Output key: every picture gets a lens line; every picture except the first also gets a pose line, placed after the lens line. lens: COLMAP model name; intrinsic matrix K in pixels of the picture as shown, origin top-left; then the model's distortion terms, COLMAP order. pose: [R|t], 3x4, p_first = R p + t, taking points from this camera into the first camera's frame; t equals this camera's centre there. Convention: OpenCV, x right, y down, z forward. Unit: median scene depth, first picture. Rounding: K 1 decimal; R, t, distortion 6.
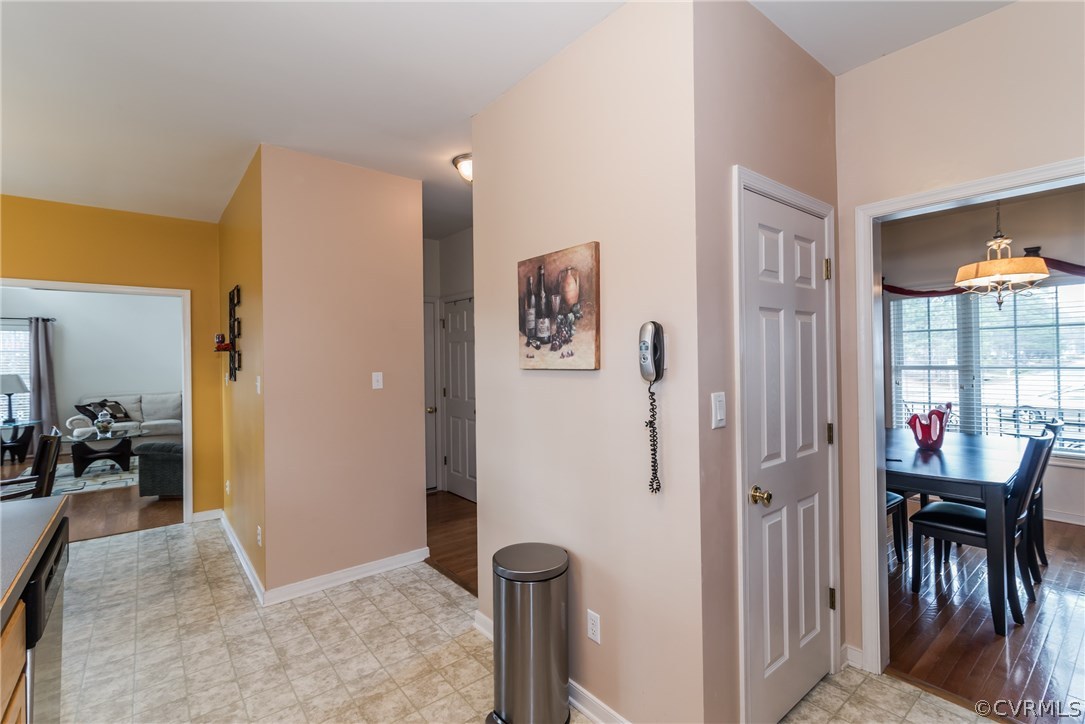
lens RADIAL K [[494.2, 0, 543.7], [0, 494.2, 353.0], [0, 0, 1]] dist [0.000849, 0.000003]
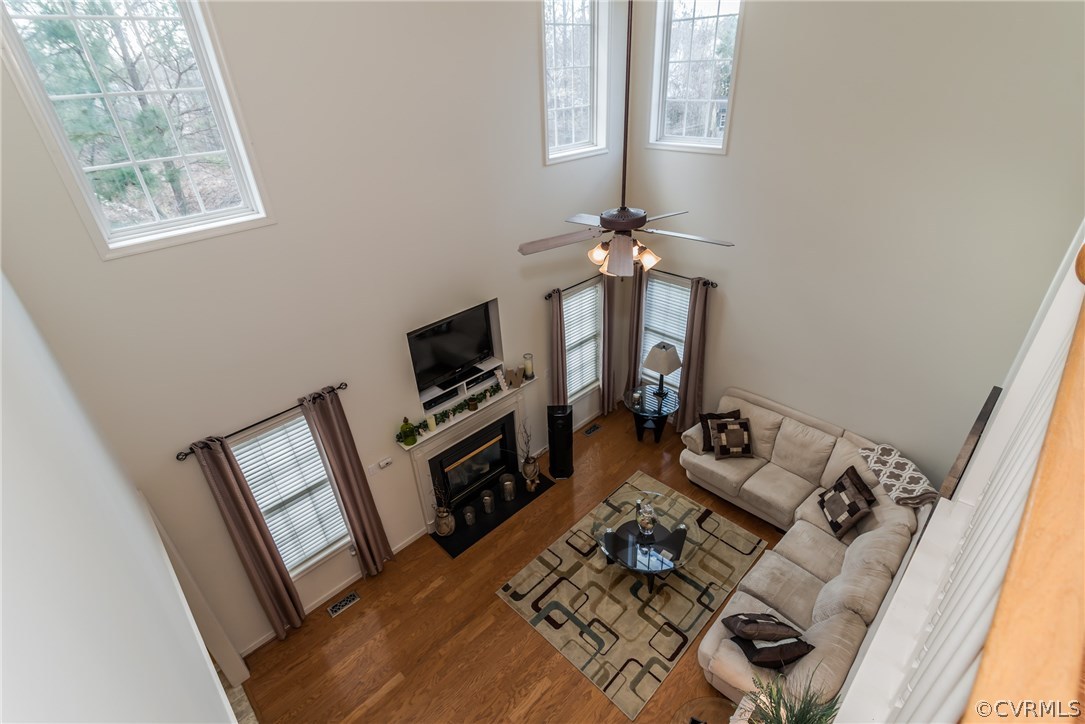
lens RADIAL K [[508.0, 0, 542.7], [0, 508.0, 367.1], [0, 0, 1]] dist [0.000217, -0.000047]
pose [[0.097950, 0.512694, -0.852966, -0.354265], [0.055224, 0.852967, 0.519036, -0.373788], [0.993658, -0.097943, 0.055235, 0.740273]]
